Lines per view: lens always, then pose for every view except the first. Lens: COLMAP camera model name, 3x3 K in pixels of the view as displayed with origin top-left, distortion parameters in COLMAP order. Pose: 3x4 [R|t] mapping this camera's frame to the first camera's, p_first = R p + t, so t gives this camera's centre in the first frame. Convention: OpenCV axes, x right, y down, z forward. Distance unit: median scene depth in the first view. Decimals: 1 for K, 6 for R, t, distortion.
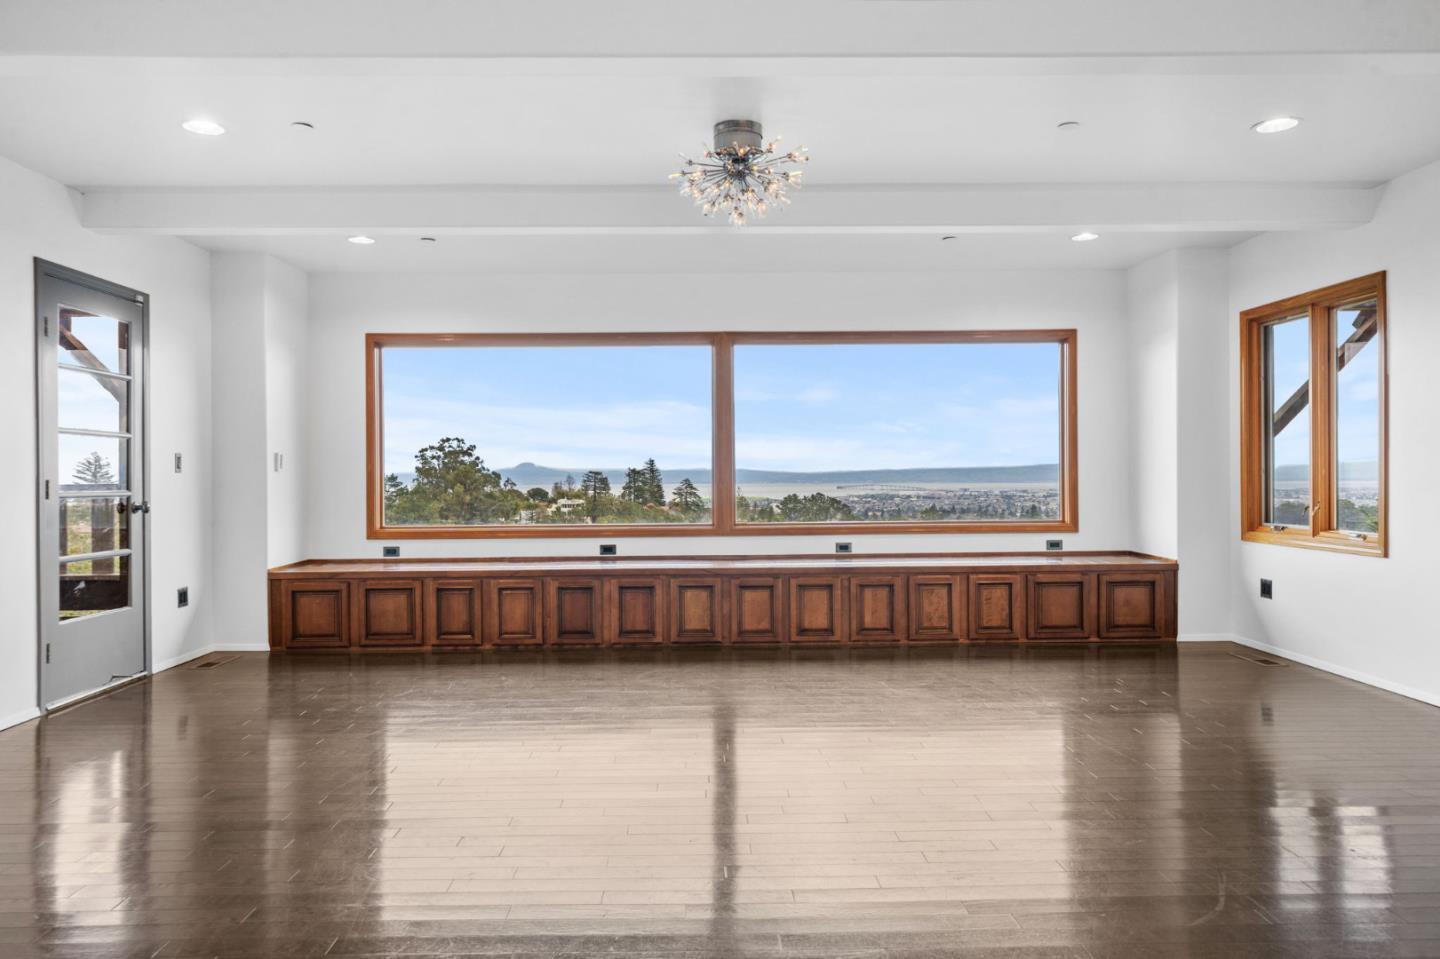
lens RADIAL K [[1000.9, 0, 734.1], [0, 1000.9, 473.3], [0, 0, 1]] dist [0.010895, 0.002039]
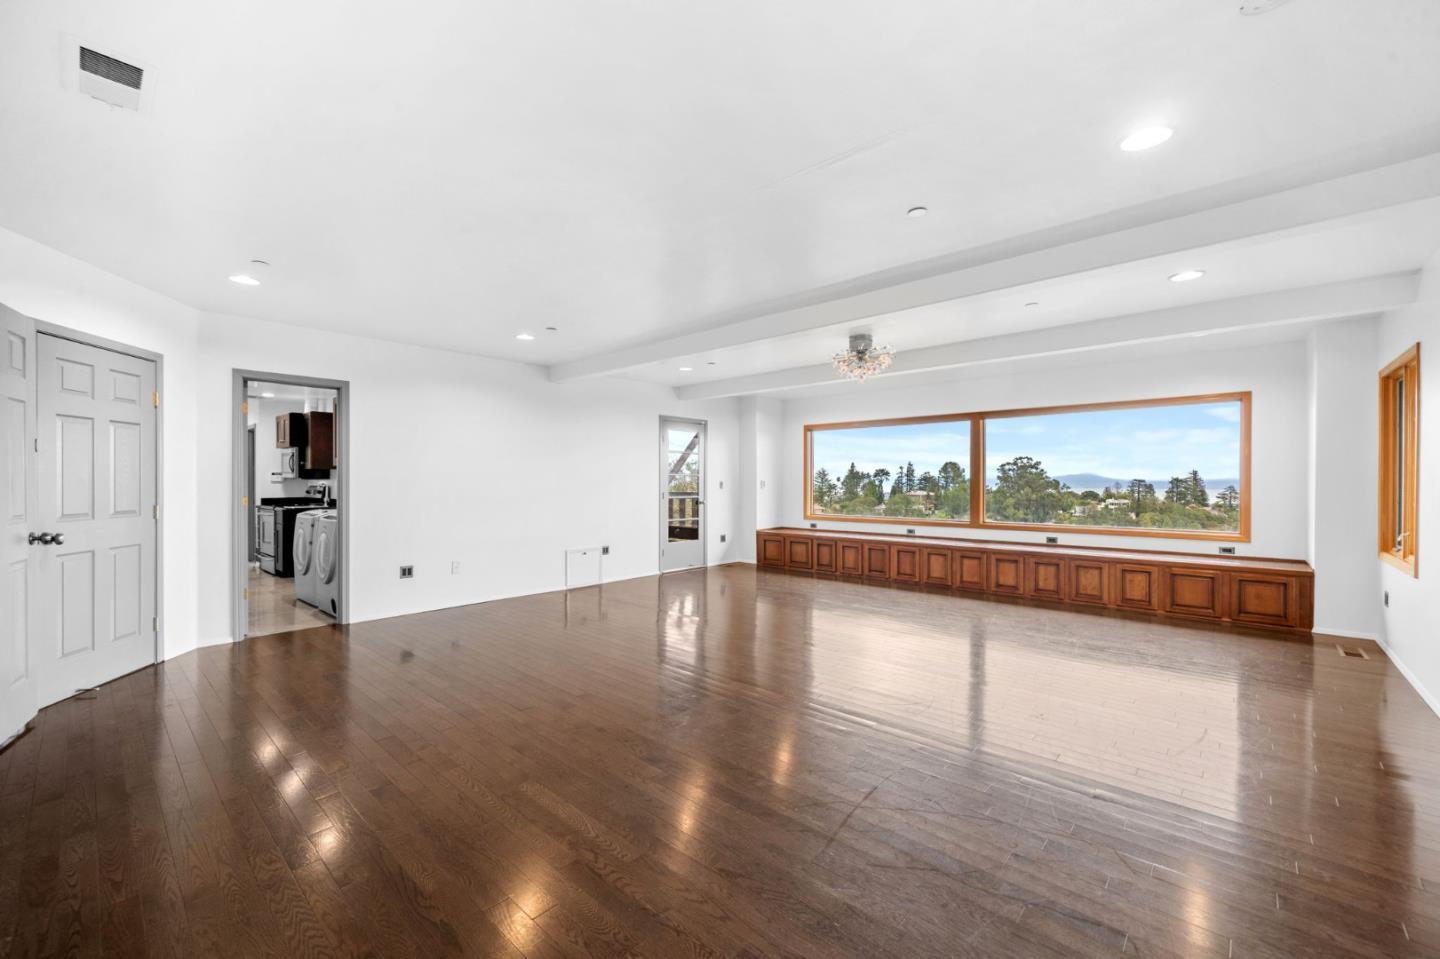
lens RADIAL K [[600.6, 0, 698.6], [0, 600.6, 485.6], [0, 0, 1]] dist [0.009146, -0.000160]
pose [[0.716439, 0.014279, -0.697503, 0.404749], [-0.007219, 0.999889, 0.013054, -0.024571], [0.697612, -0.004317, 0.716463, -0.105453]]
